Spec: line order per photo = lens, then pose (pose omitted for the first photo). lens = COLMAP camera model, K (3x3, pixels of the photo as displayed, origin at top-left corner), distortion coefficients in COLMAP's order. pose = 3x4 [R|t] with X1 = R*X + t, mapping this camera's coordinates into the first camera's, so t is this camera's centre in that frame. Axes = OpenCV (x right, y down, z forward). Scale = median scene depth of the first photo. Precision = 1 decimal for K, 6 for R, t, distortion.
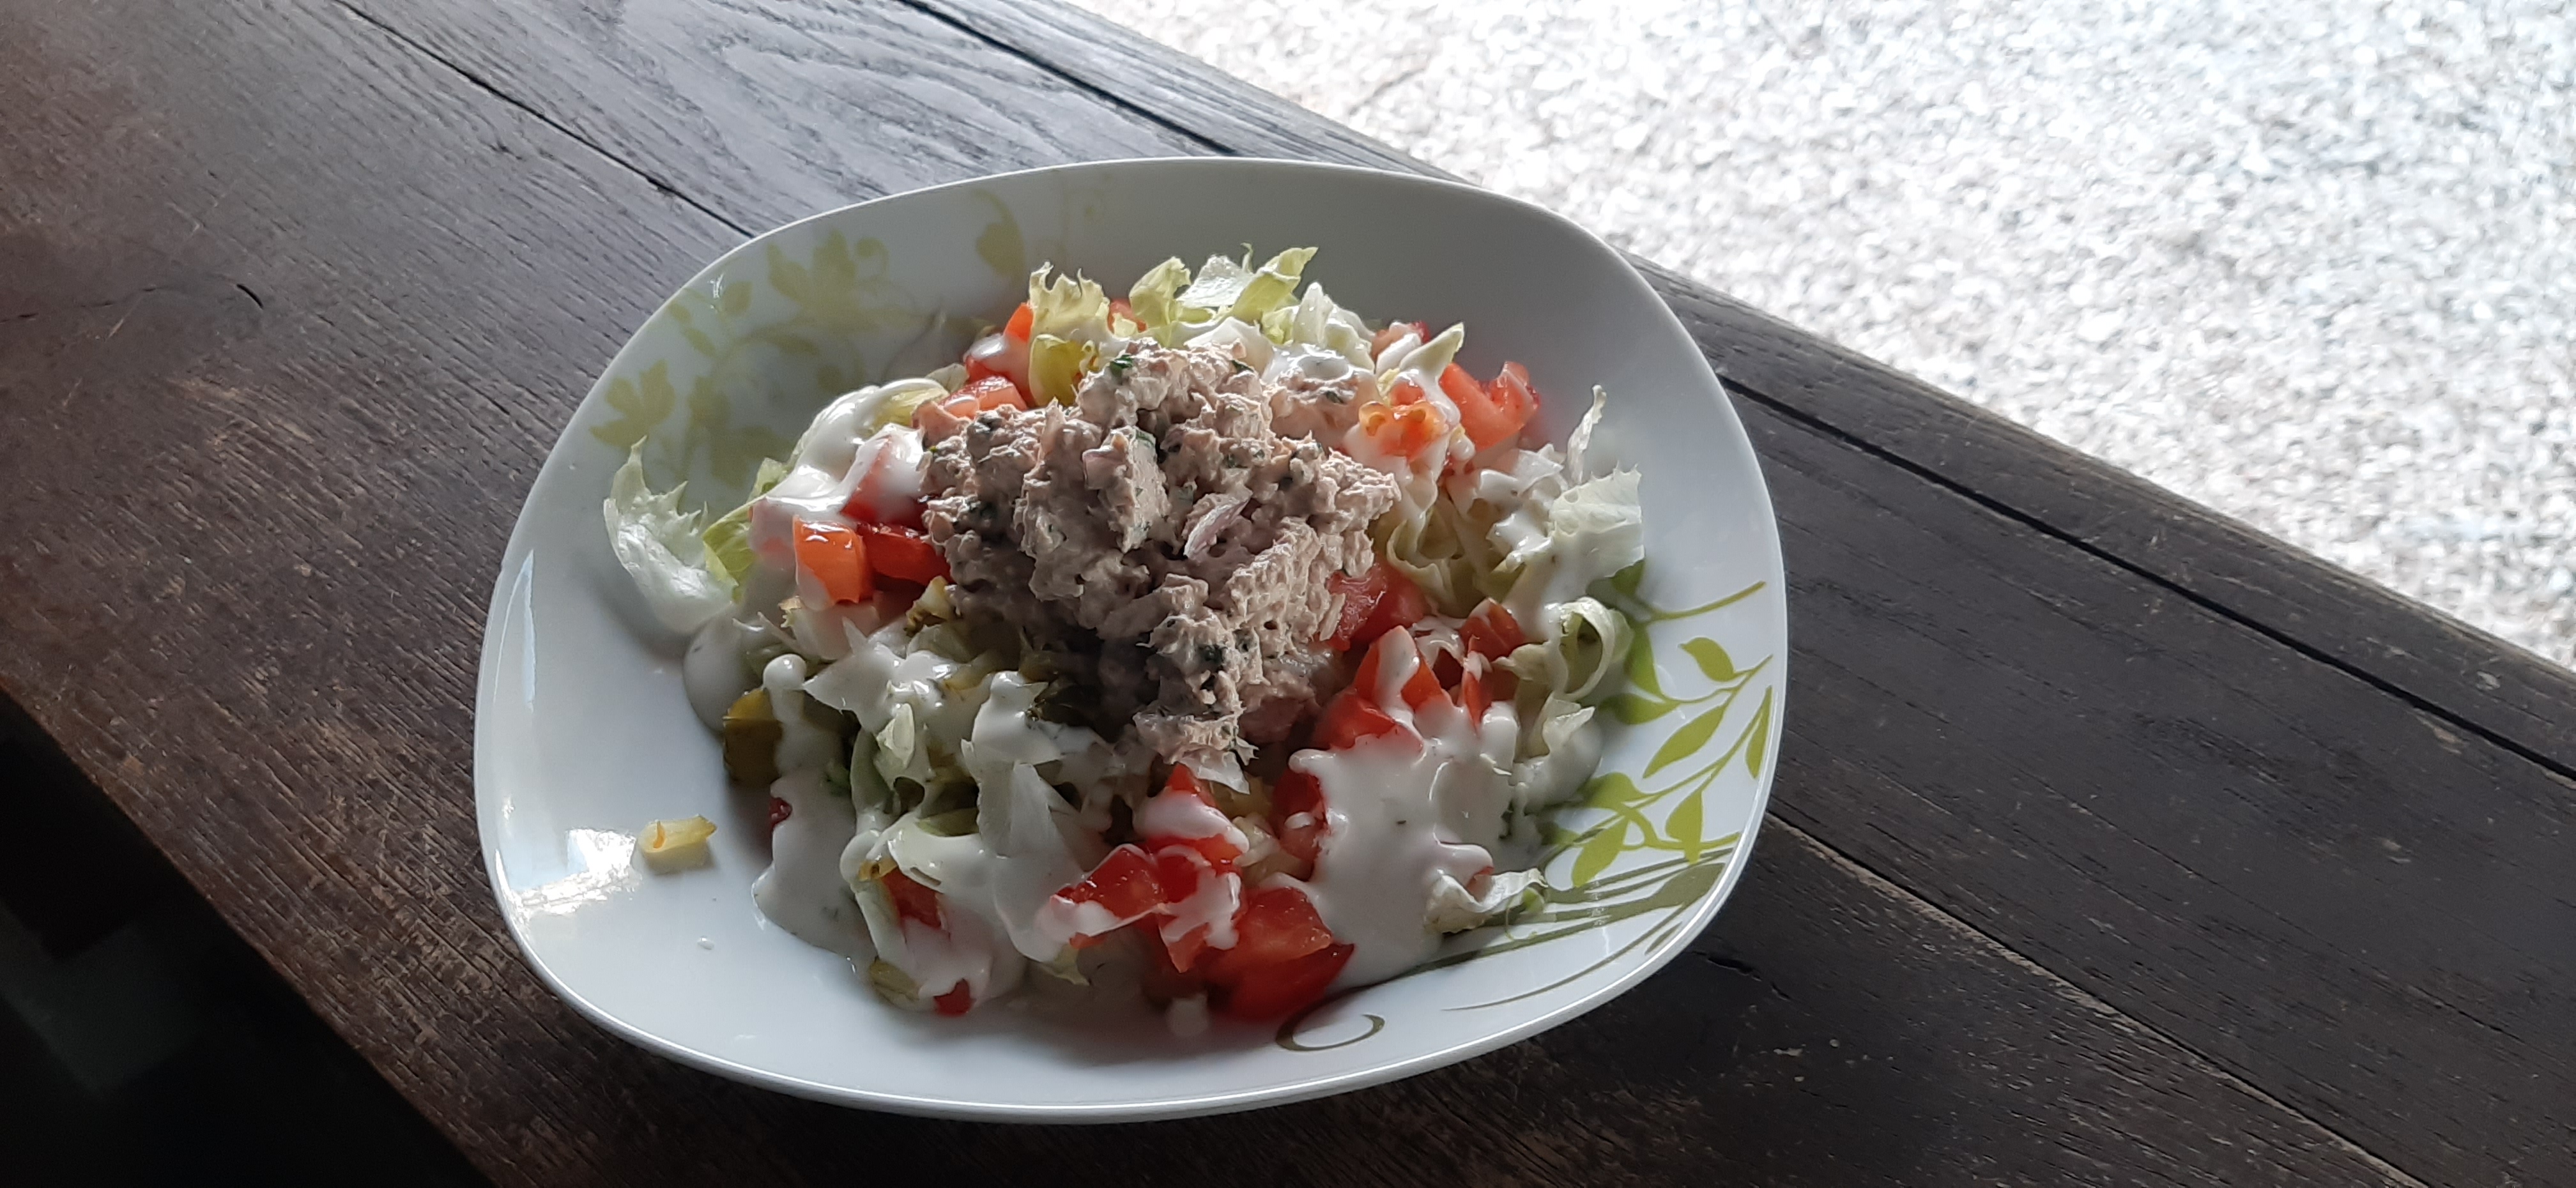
lens RADIAL K [[1907.2, 0, 1286.3], [0, 1907.2, 595.9], [0, 0, 1]] dist [0.007928, -0.012282]
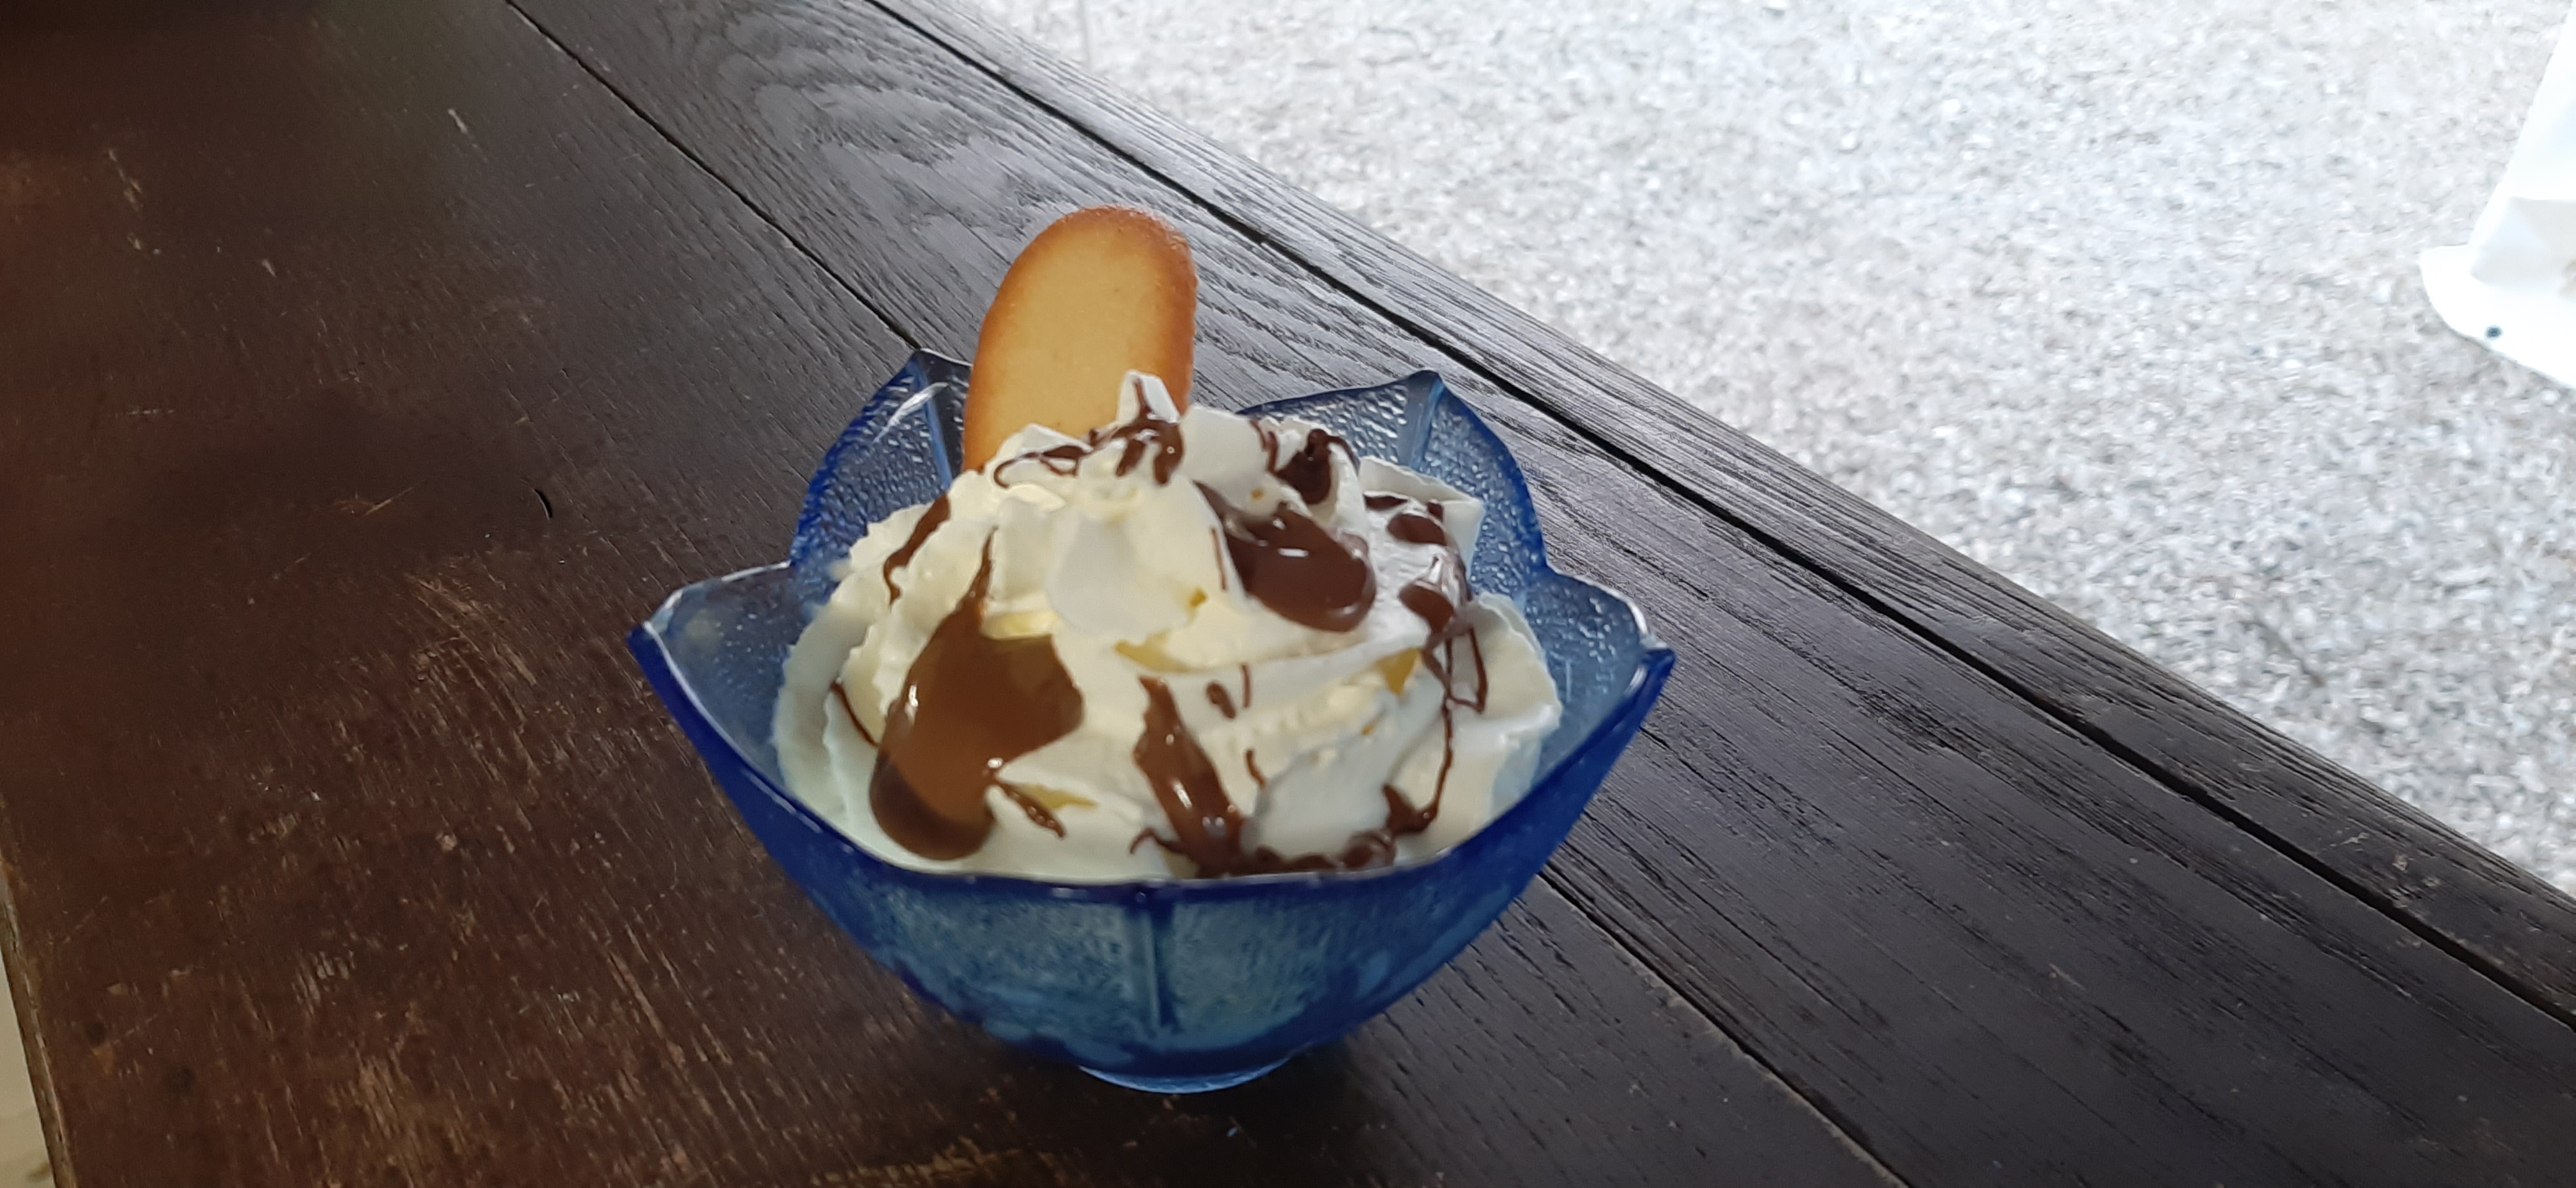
lens RADIAL K [[1907.2, 0, 1287.1], [0, 1907.2, 597.8], [0, 0, 1]] dist [0.007928, -0.012282]
pose [[0.956889, 0.177618, -0.229816, -0.046602], [-0.230256, 0.946175, -0.227452, -0.007767], [0.177047, 0.270563, 0.946282, 0.267186]]
